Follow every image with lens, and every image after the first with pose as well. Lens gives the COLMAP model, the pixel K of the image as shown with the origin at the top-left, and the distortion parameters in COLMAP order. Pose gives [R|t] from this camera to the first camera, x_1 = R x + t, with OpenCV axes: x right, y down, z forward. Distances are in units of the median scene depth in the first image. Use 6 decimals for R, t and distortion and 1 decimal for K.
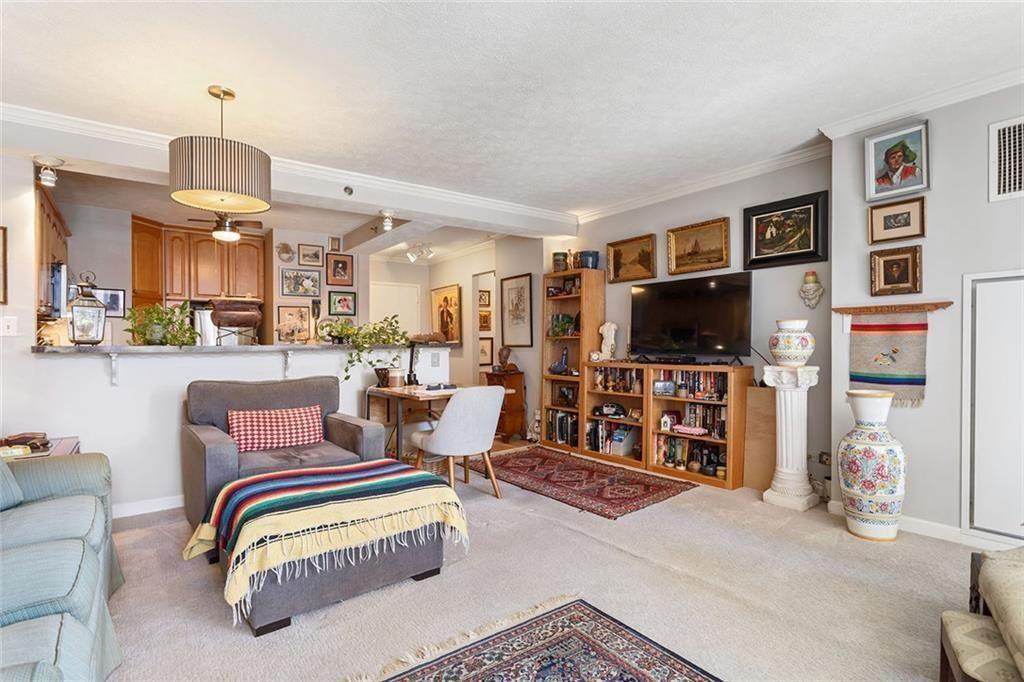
lens RADIAL K [[505.1, 0, 512.0], [0, 505.1, 341.0], [0, 0, 1]] dist [-0.013202, 0.000443]
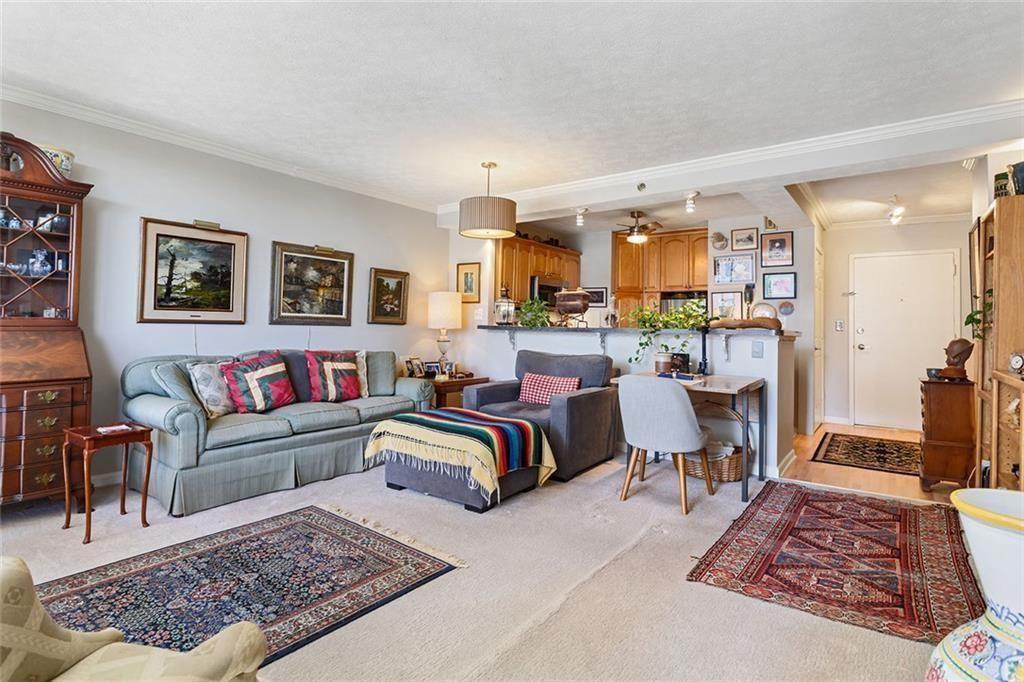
lens RADIAL K [[515.5, 0, 506.3], [0, 515.5, 307.3], [0, 0, 1]] dist [-0.002838, 0.000279]
pose [[0.263318, -0.021068, -0.964479, 0.689524], [-0.015853, 0.999532, -0.026162, -0.005469], [0.964579, 0.022179, 0.262861, 0.451043]]
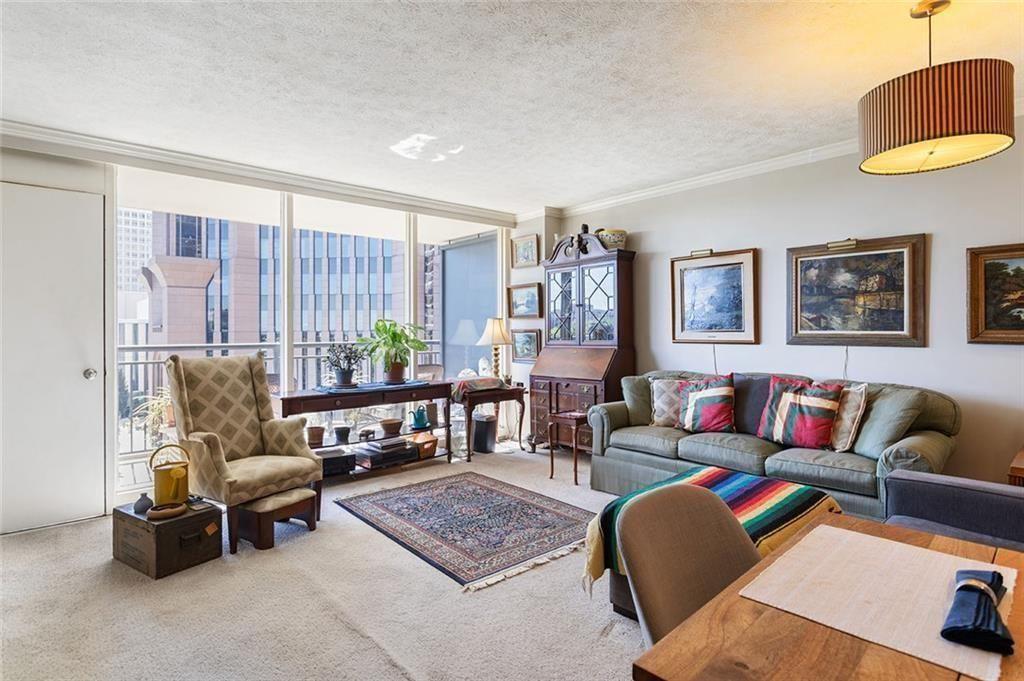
lens RADIAL K [[515.5, 0, 506.3], [0, 515.5, 306.8], [0, 0, 1]] dist [-0.002838, 0.000279]
pose [[-0.998281, 0.015082, -0.056639, 0.056017], [0.017970, 0.998546, -0.050819, -0.020967], [0.055790, -0.051750, -0.997100, 1.212060]]
